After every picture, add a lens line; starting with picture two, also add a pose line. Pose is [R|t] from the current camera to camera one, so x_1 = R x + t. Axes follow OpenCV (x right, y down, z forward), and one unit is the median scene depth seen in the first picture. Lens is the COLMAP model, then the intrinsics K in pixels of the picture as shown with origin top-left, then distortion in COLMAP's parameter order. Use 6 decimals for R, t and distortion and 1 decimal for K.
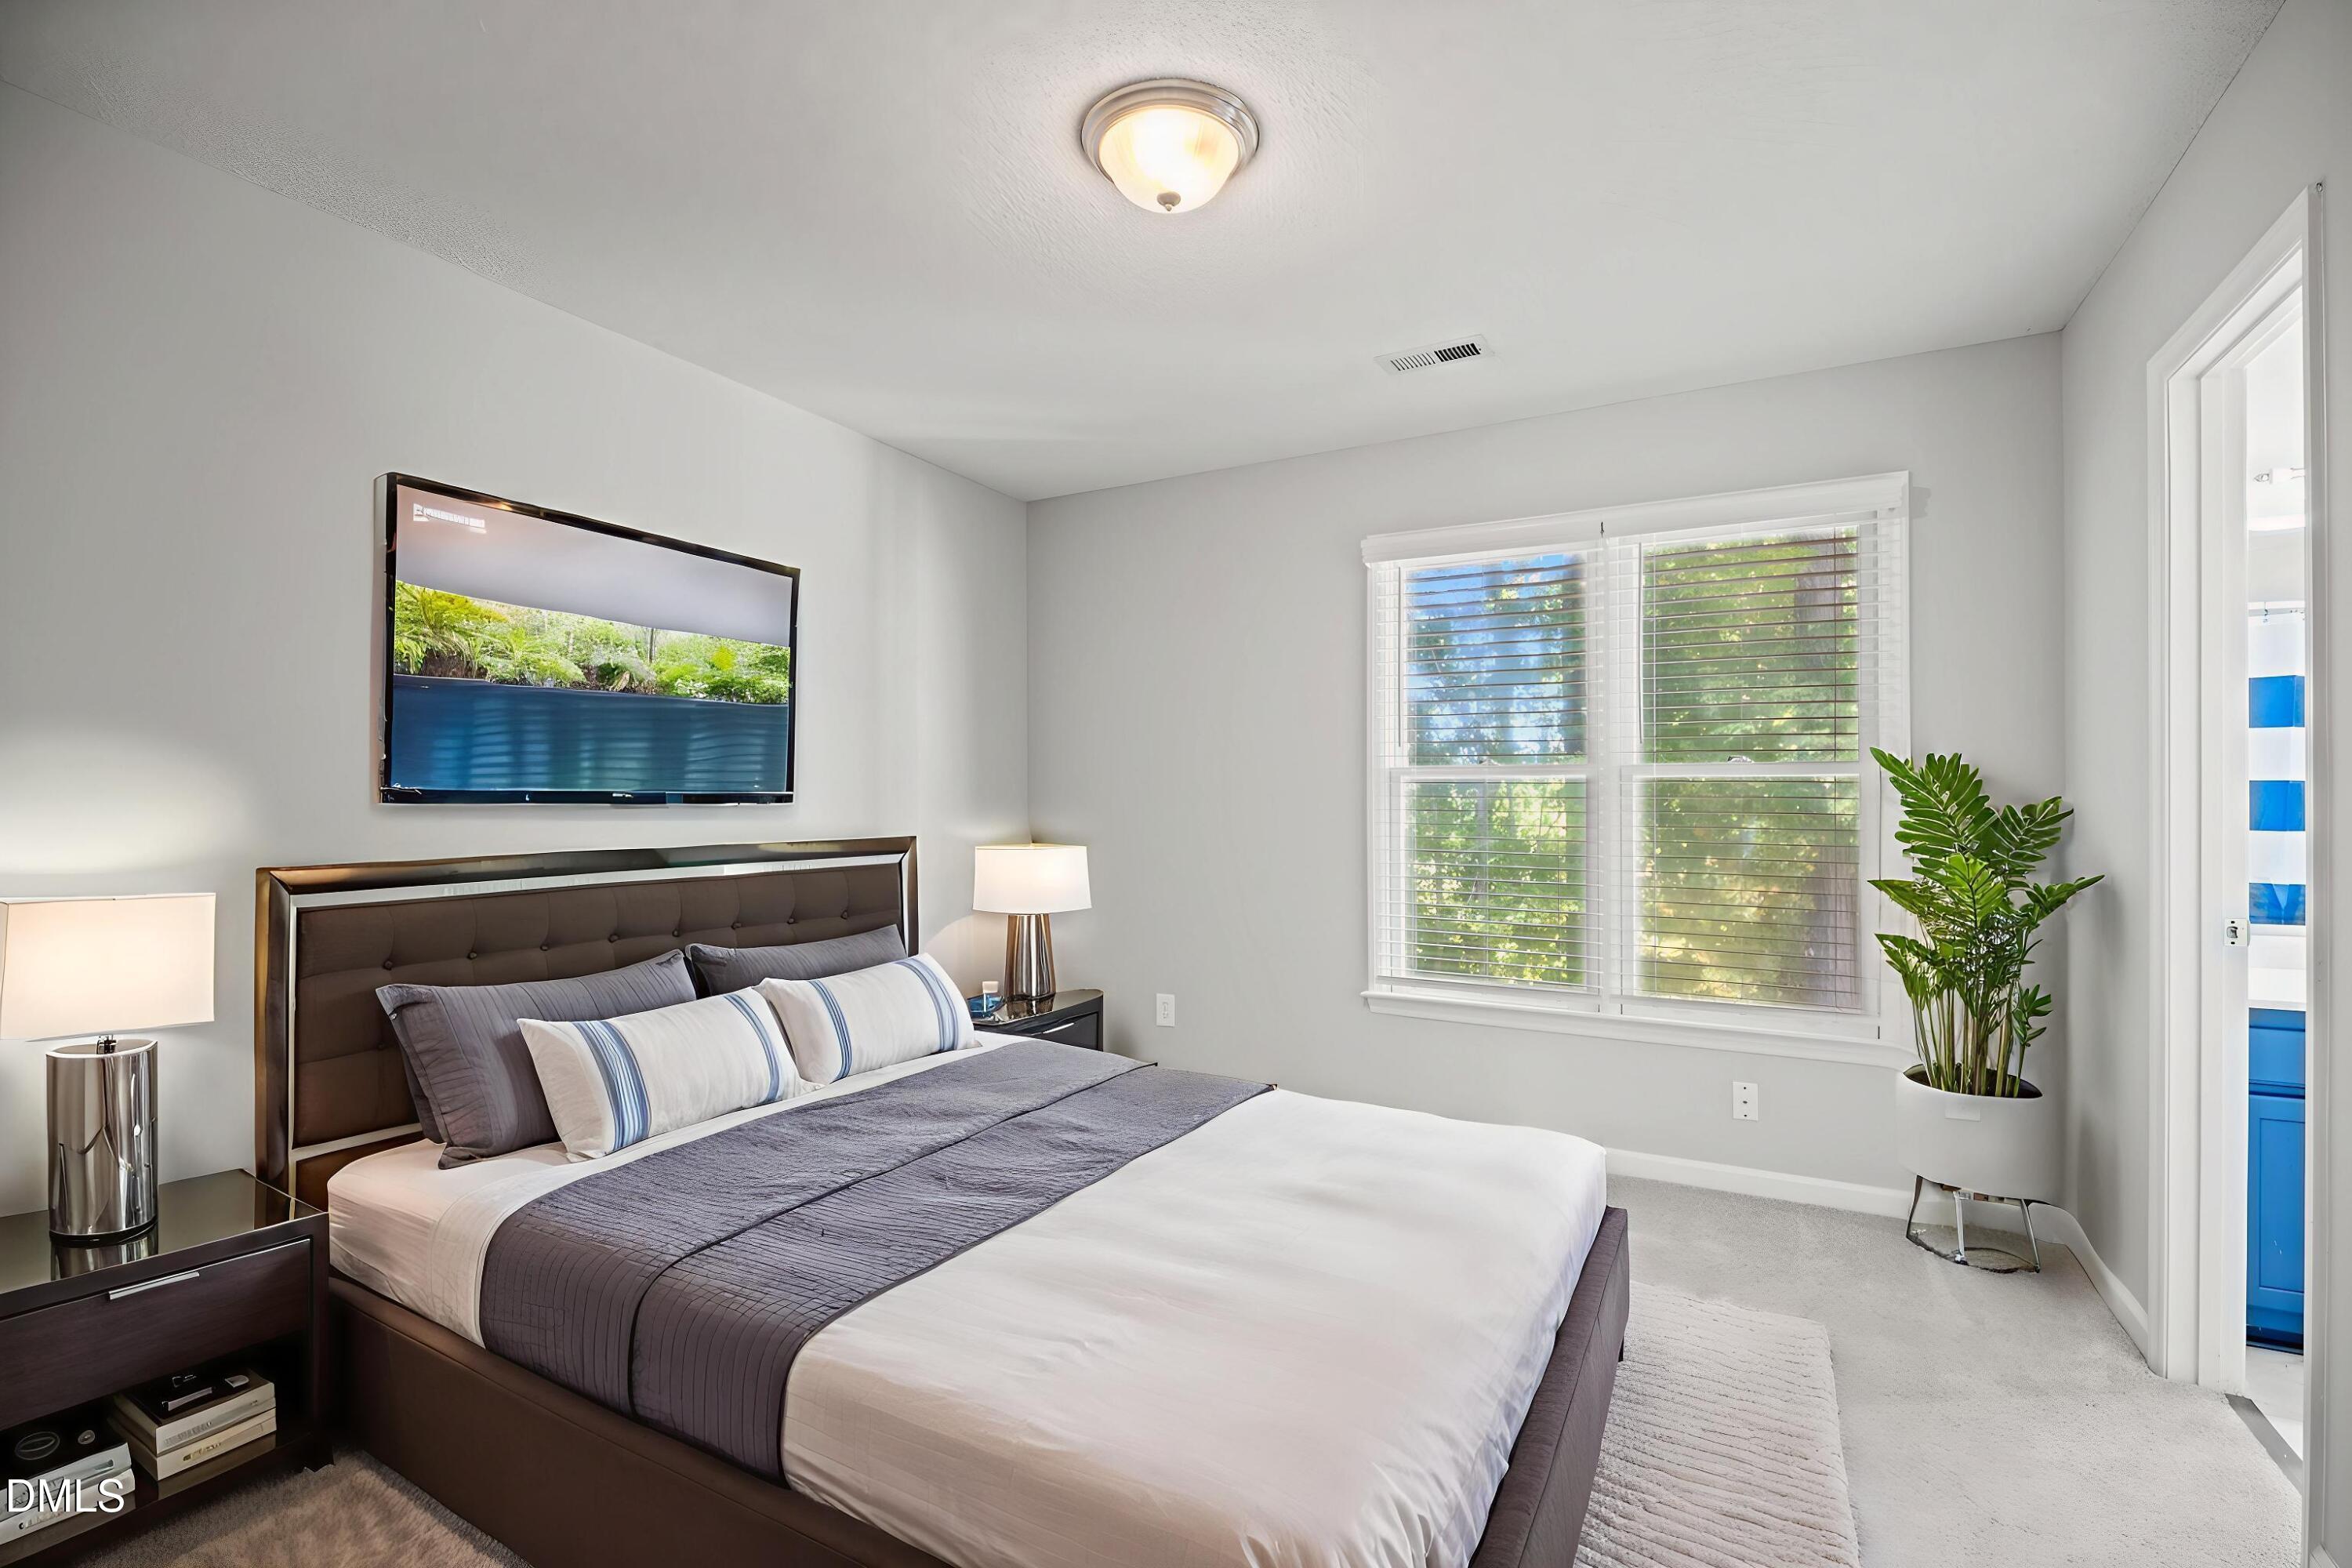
lens RADIAL K [[1042.3, 0, 1176.5], [0, 1042.3, 794.4], [0, 0, 1]] dist [-0.005279, -0.001191]
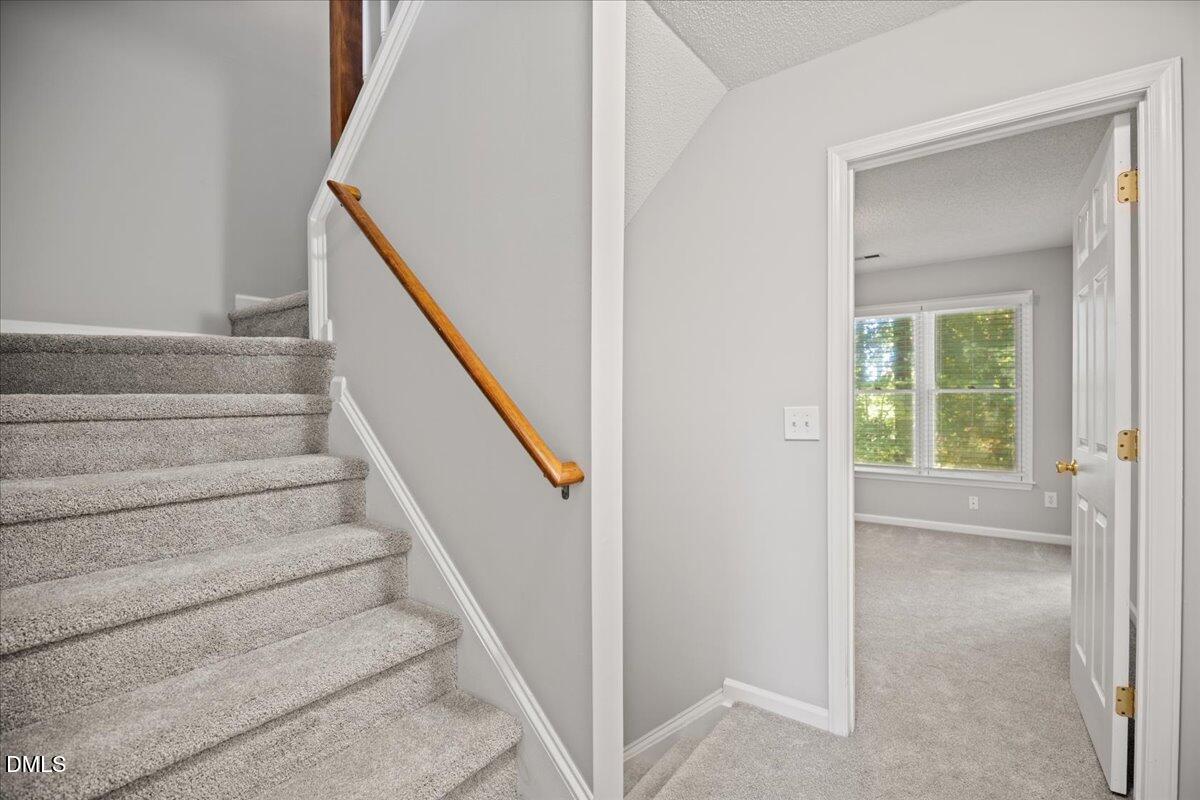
lens RADIAL K [[533.9, 0, 601.1], [0, 533.9, 401.6], [0, 0, 1]] dist [-0.007633, -0.000010]
pose [[0.990979, 0.001220, -0.134014, -0.293324], [-0.000258, 0.999974, 0.007199, -0.002471], [0.134019, -0.007099, 0.990953, -0.624892]]
